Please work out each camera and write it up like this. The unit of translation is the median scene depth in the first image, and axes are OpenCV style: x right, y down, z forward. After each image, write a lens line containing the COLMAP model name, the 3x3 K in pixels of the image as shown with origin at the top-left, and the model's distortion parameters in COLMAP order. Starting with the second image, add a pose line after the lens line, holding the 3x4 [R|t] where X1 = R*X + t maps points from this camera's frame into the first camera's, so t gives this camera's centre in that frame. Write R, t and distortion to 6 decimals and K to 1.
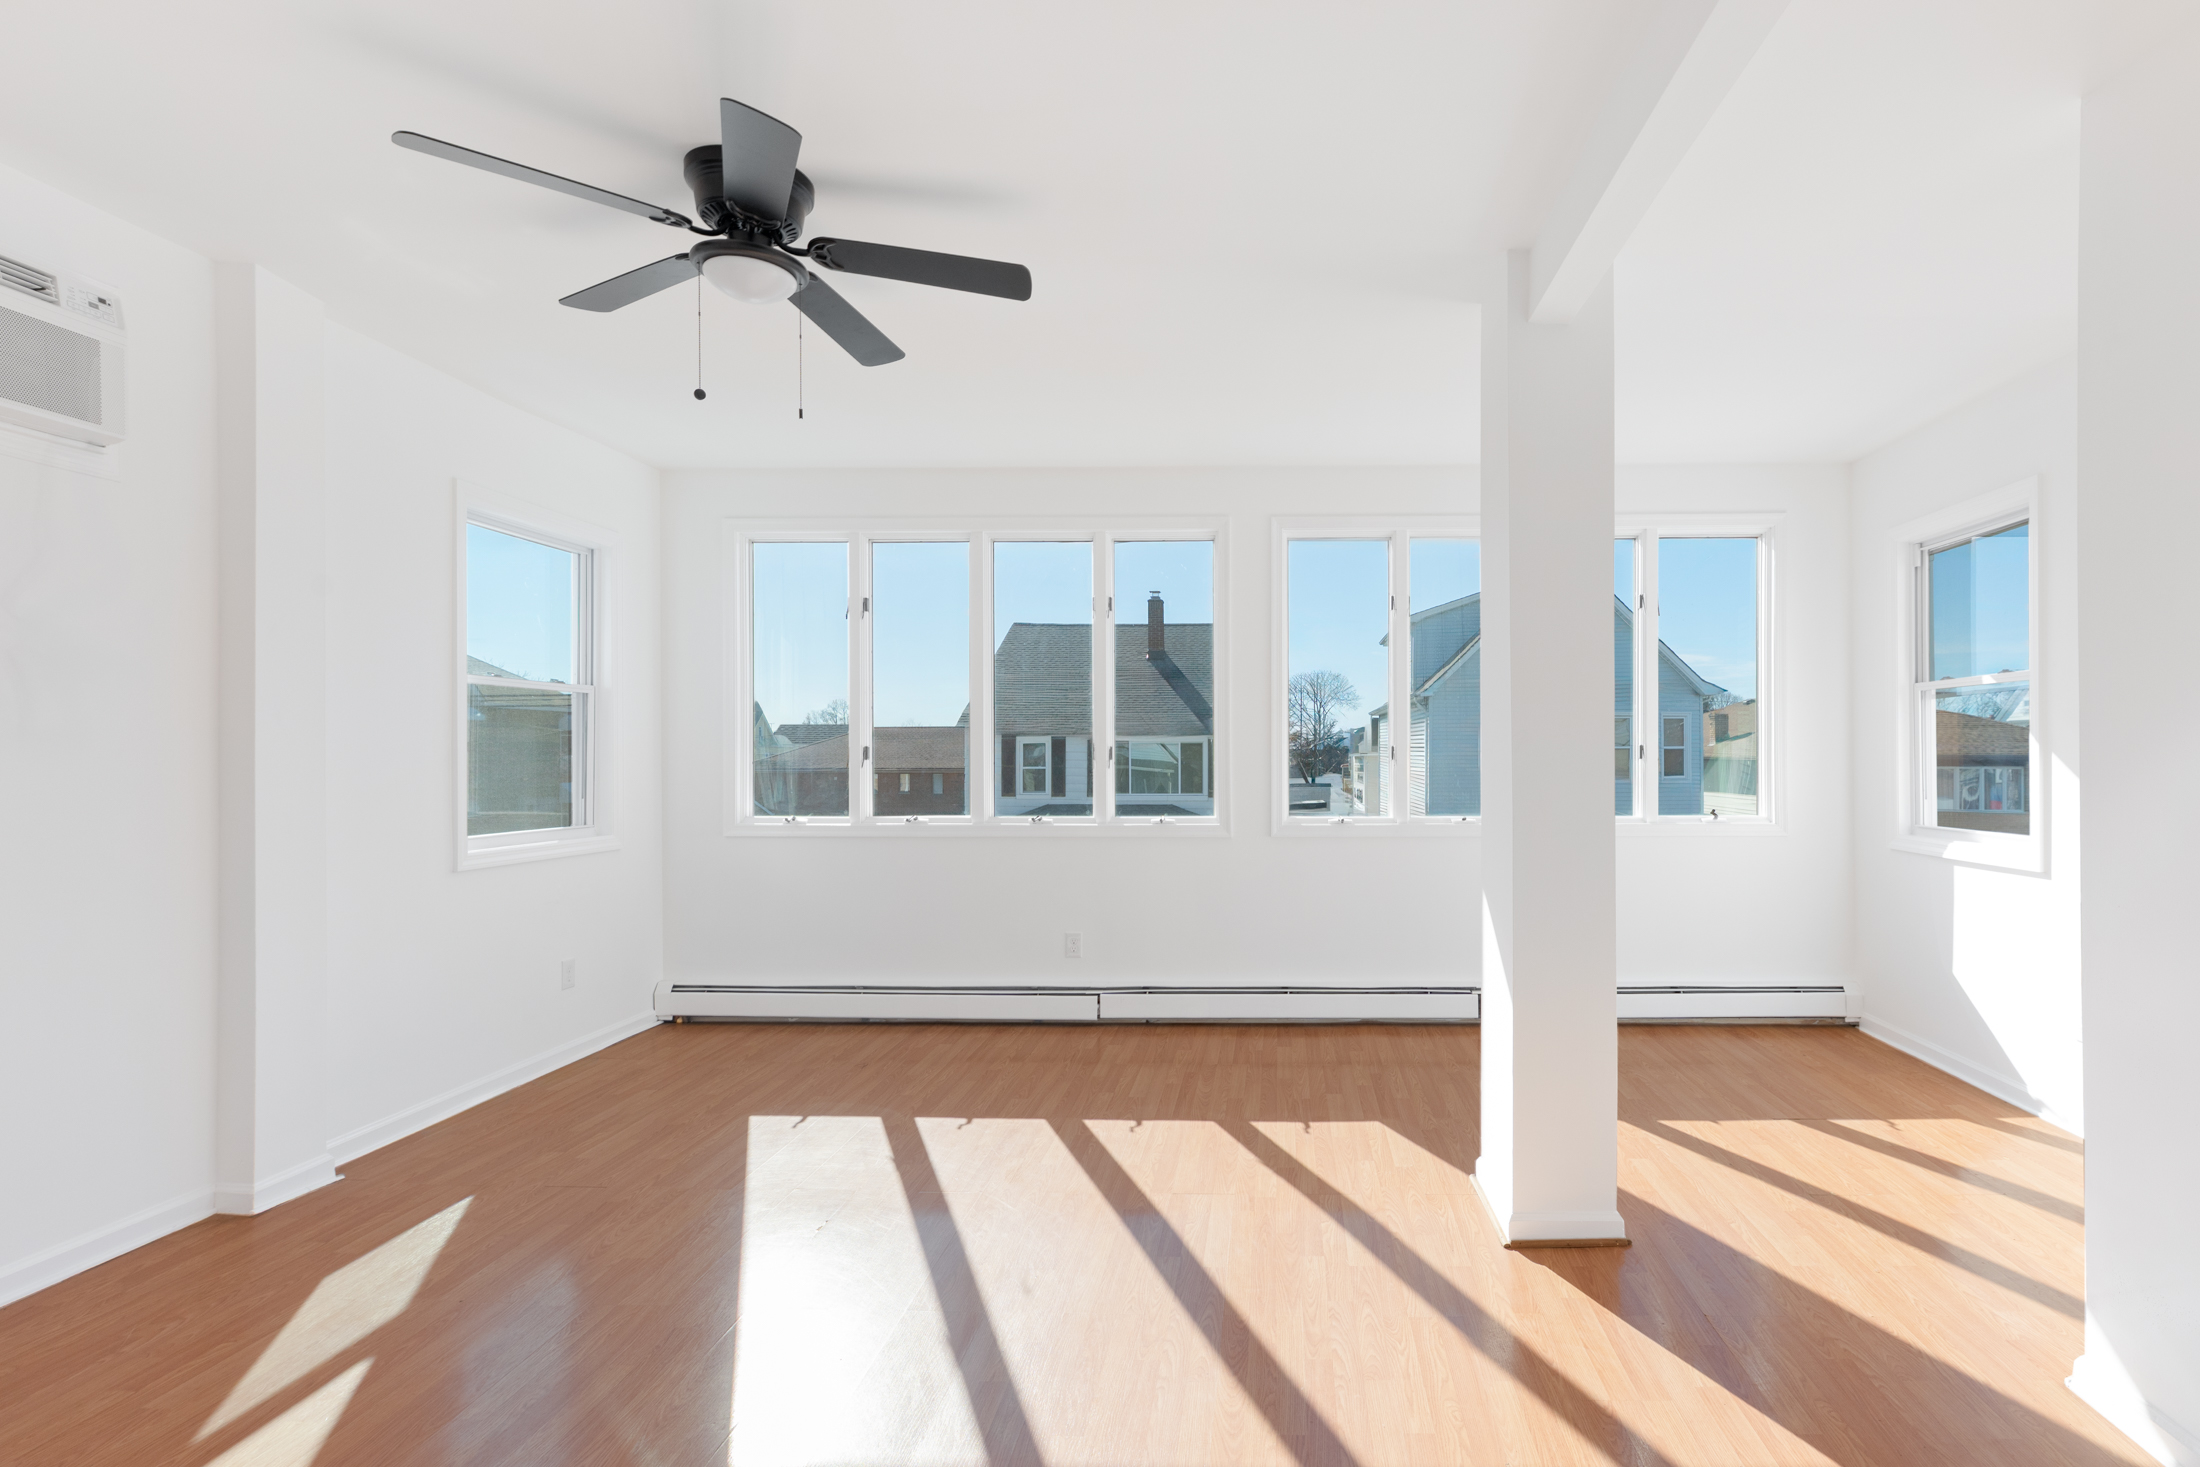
lens RADIAL K [[1007.1, 0, 1262.2], [0, 1007.1, 745.8], [0, 0, 1]] dist [0.000871, 0.000115]
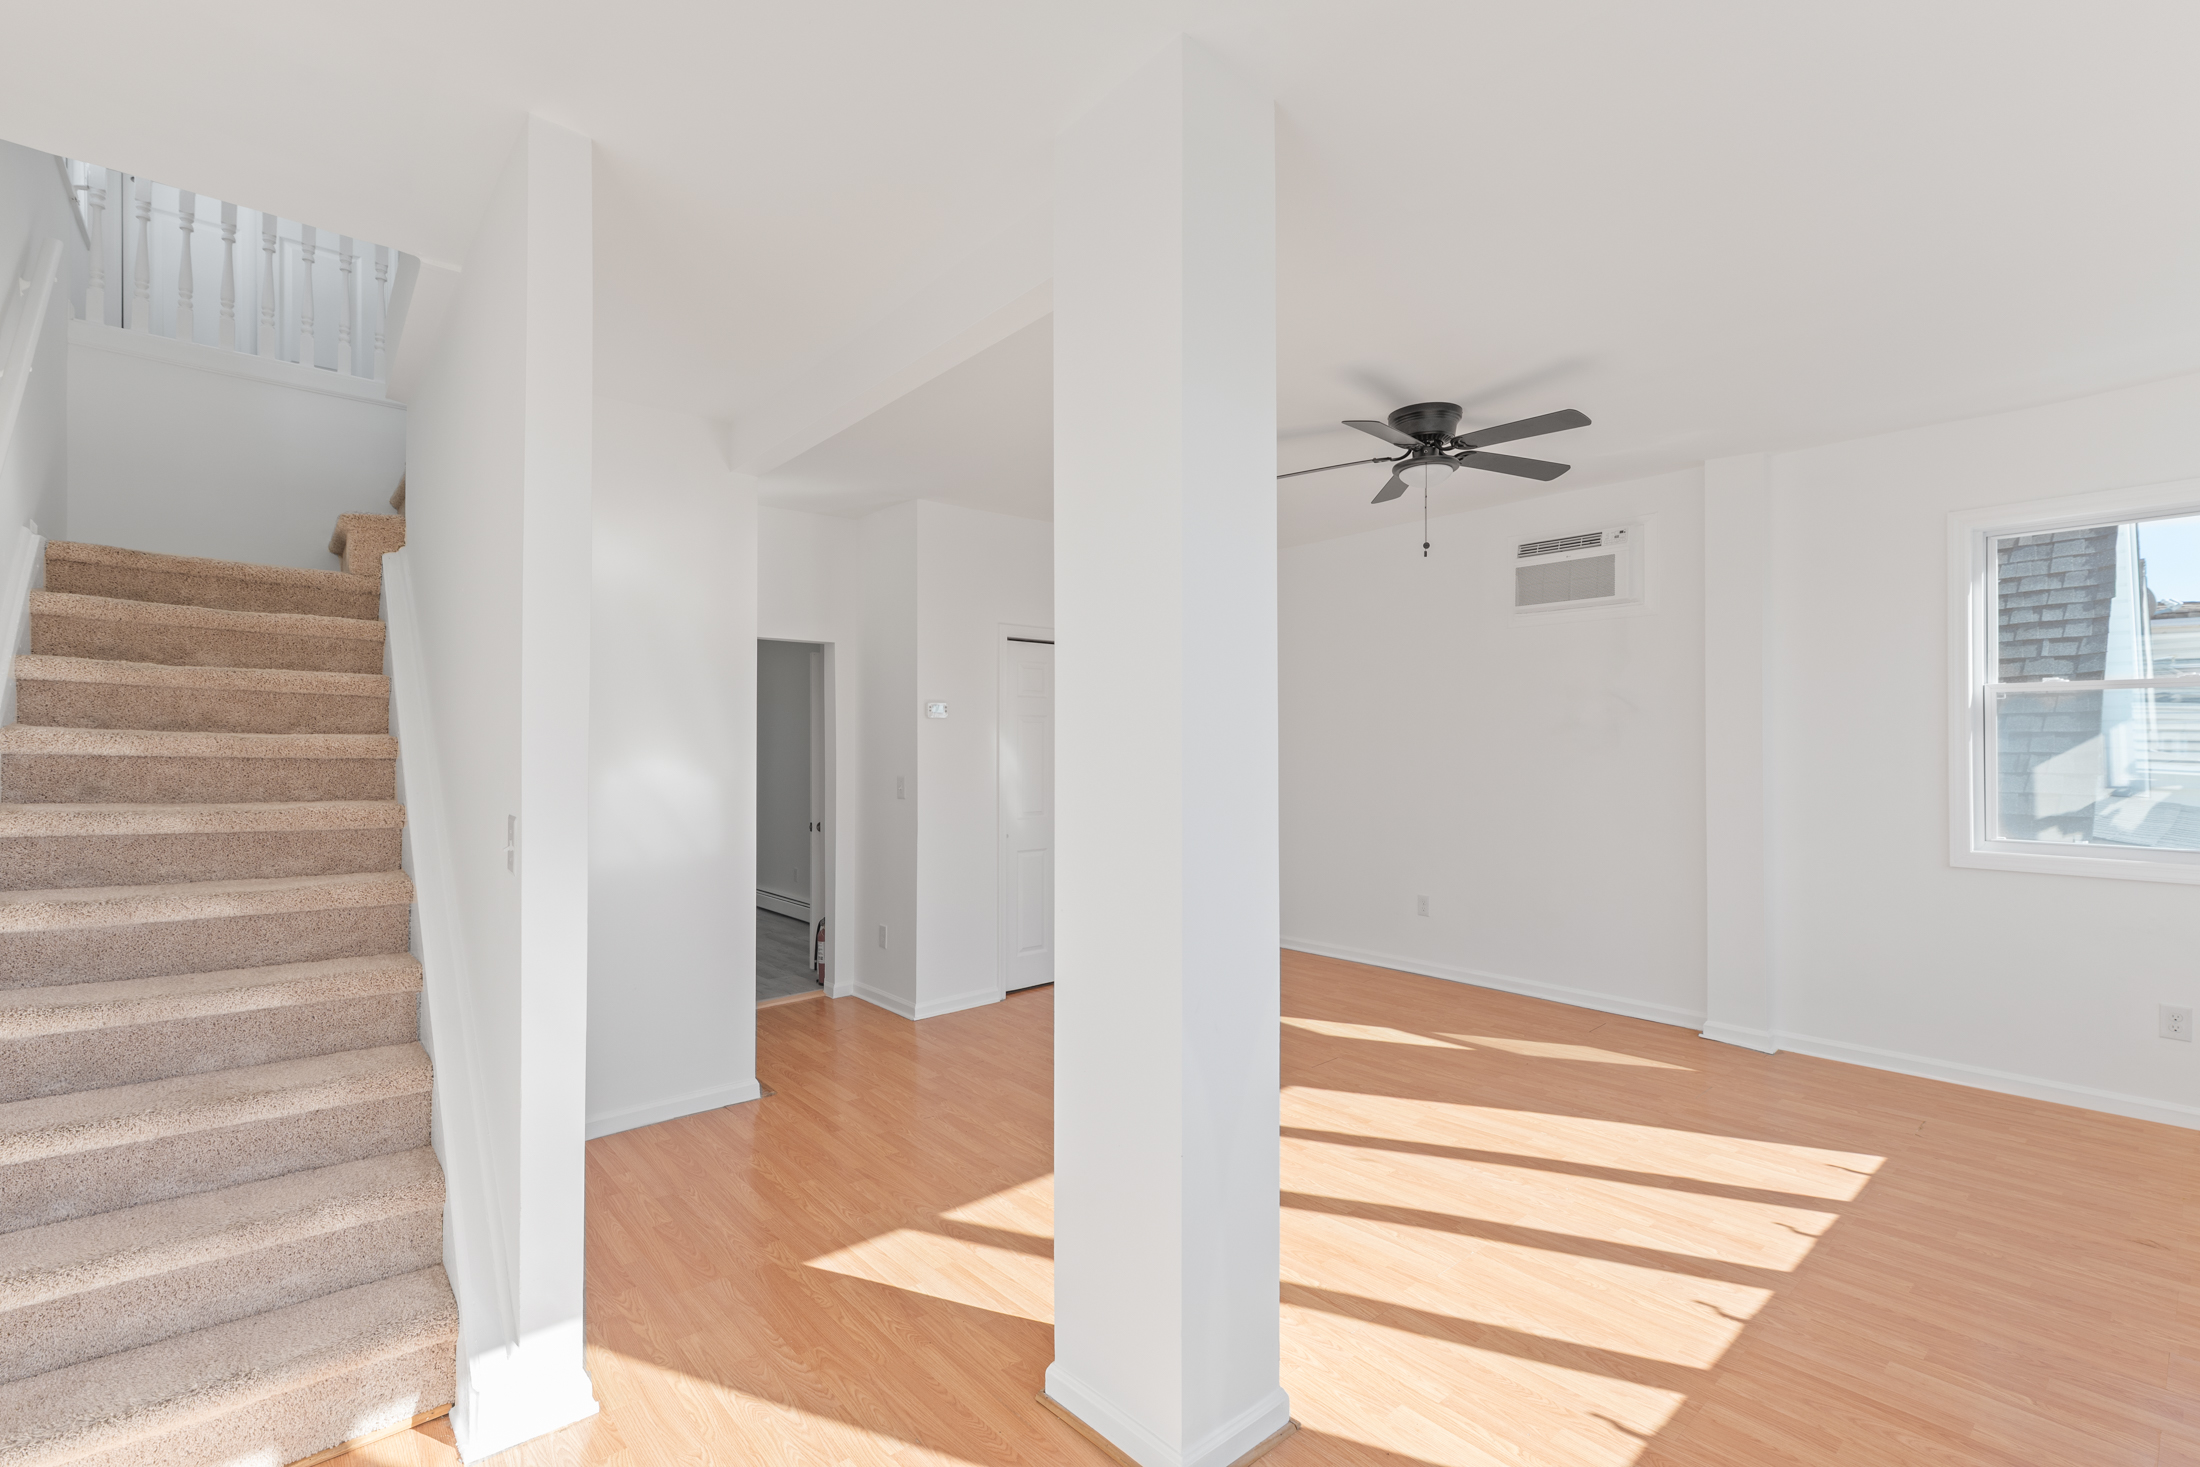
lens RADIAL K [[976.6, 0, 1100.0], [0, 976.6, 733.5], [0, 0, 1]] dist [-0.000827, -0.000026]
pose [[-0.742827, -0.008354, -0.669431, 0.702755], [0.006772, 0.999777, -0.019991, -0.007043], [0.669449, -0.019383, -0.742605, 1.340132]]
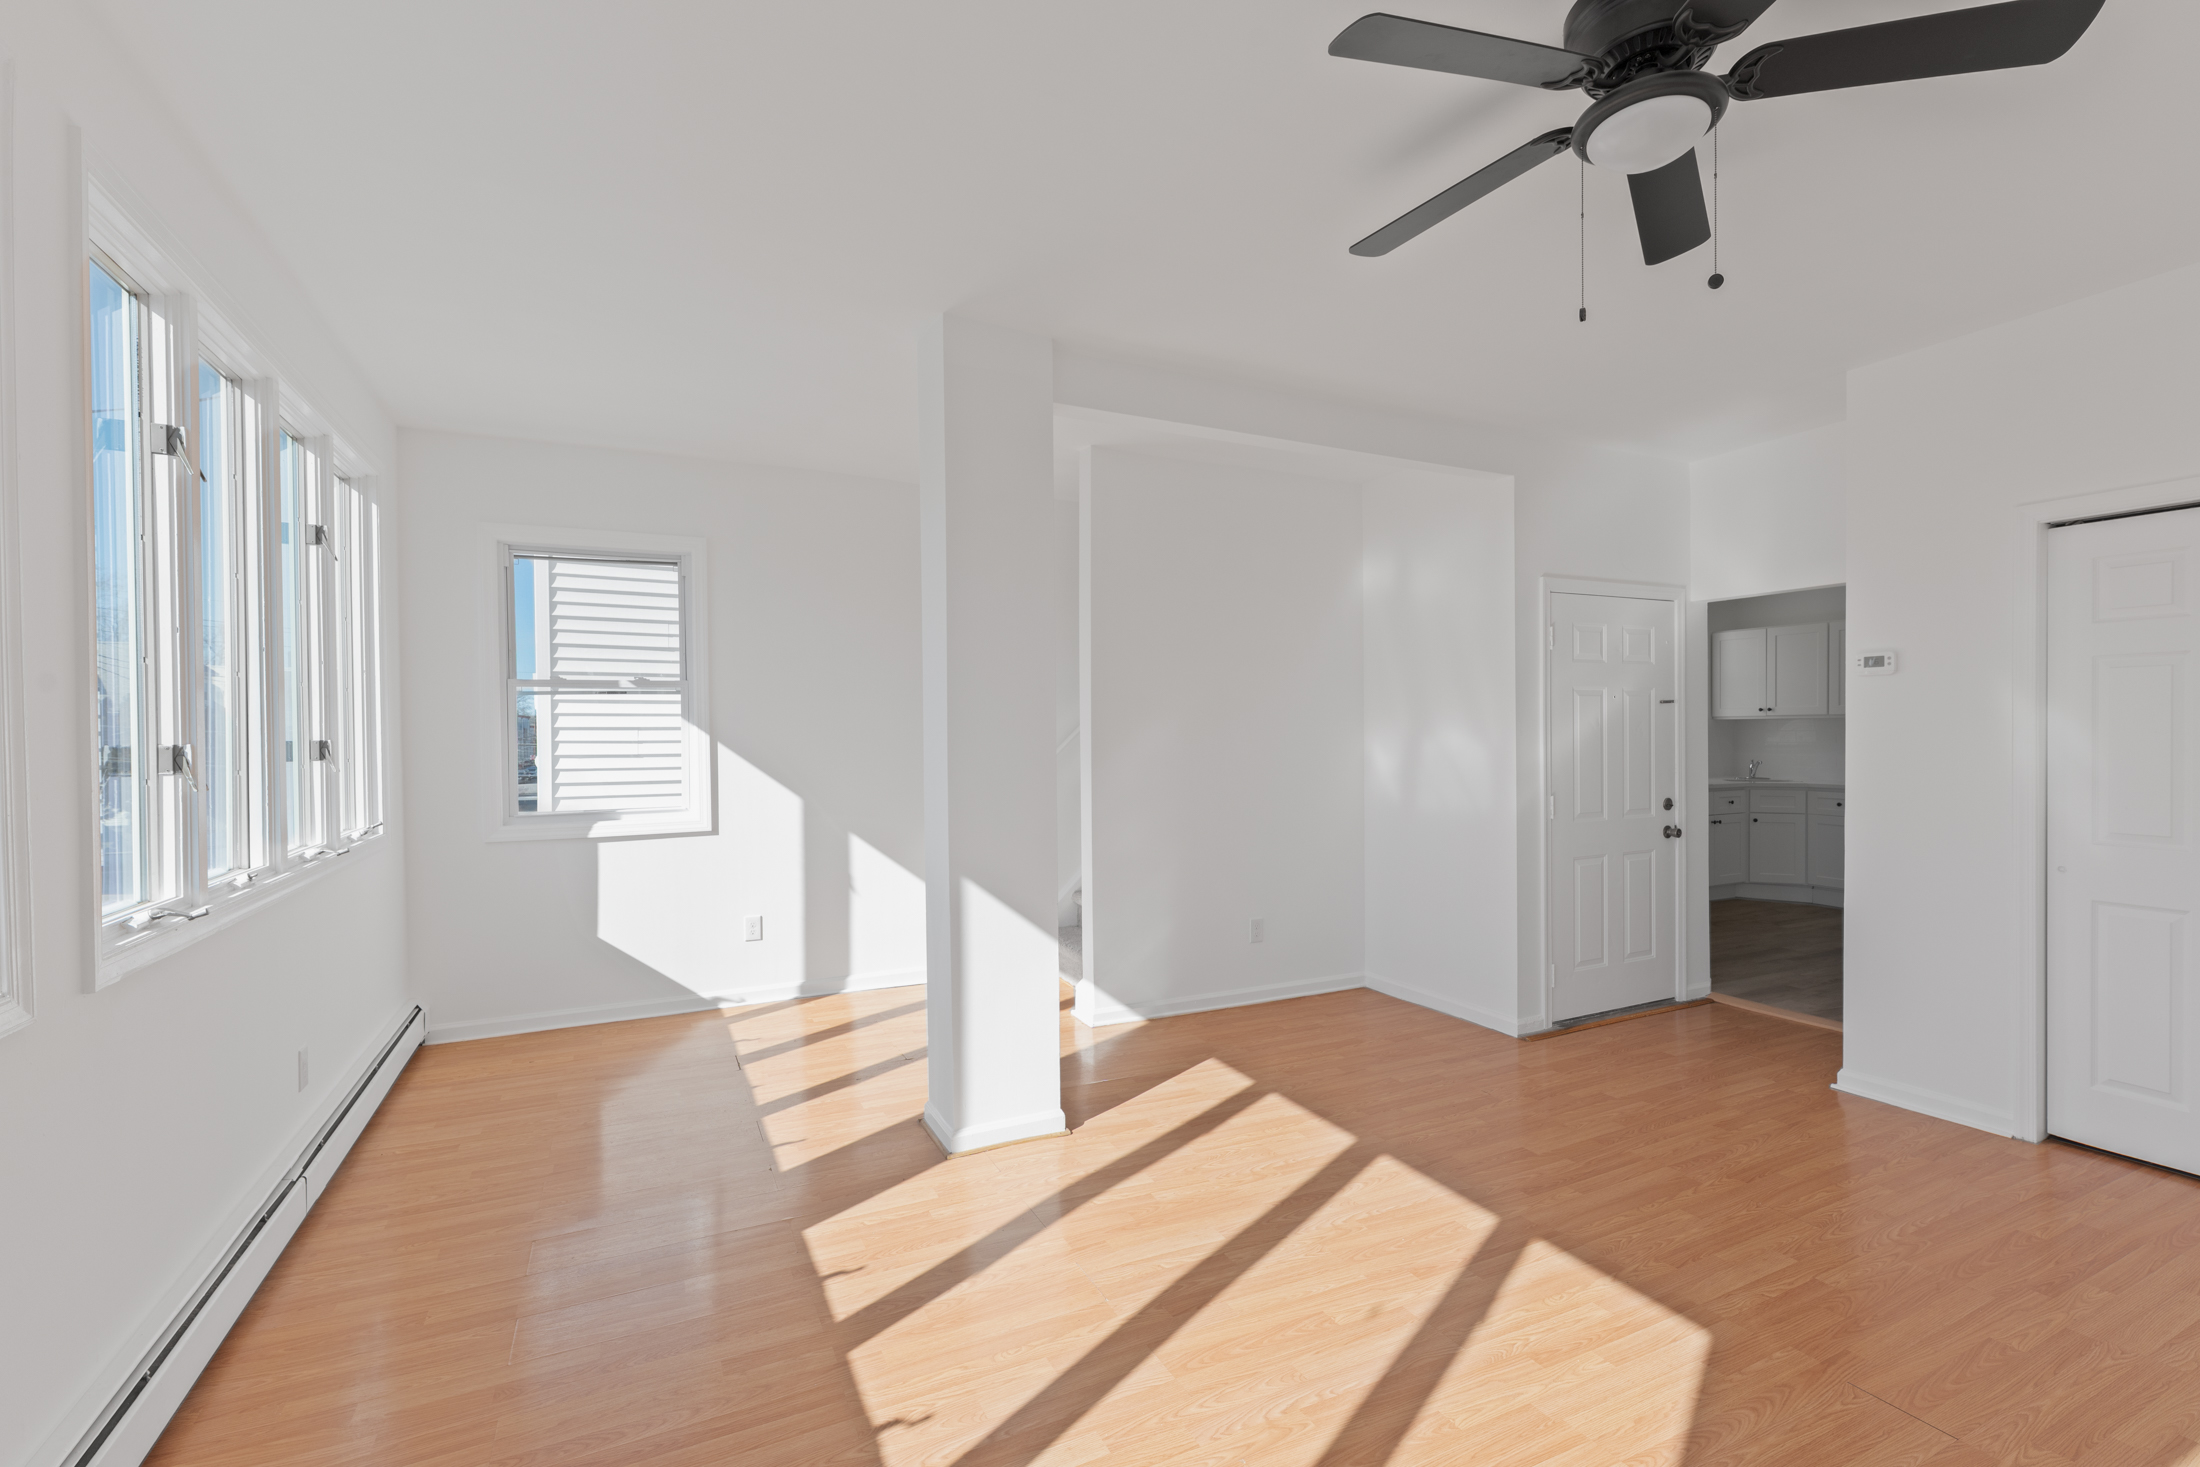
lens RADIAL K [[976.6, 0, 1100.0], [0, 976.6, 733.5], [0, 0, 1]] dist [-0.000827, -0.000026]
pose [[-0.449109, 0.002018, 0.893475, -0.723380], [0.006585, 0.999978, 0.001051, -0.004302], [-0.893453, 0.006356, -0.449112, 1.257001]]
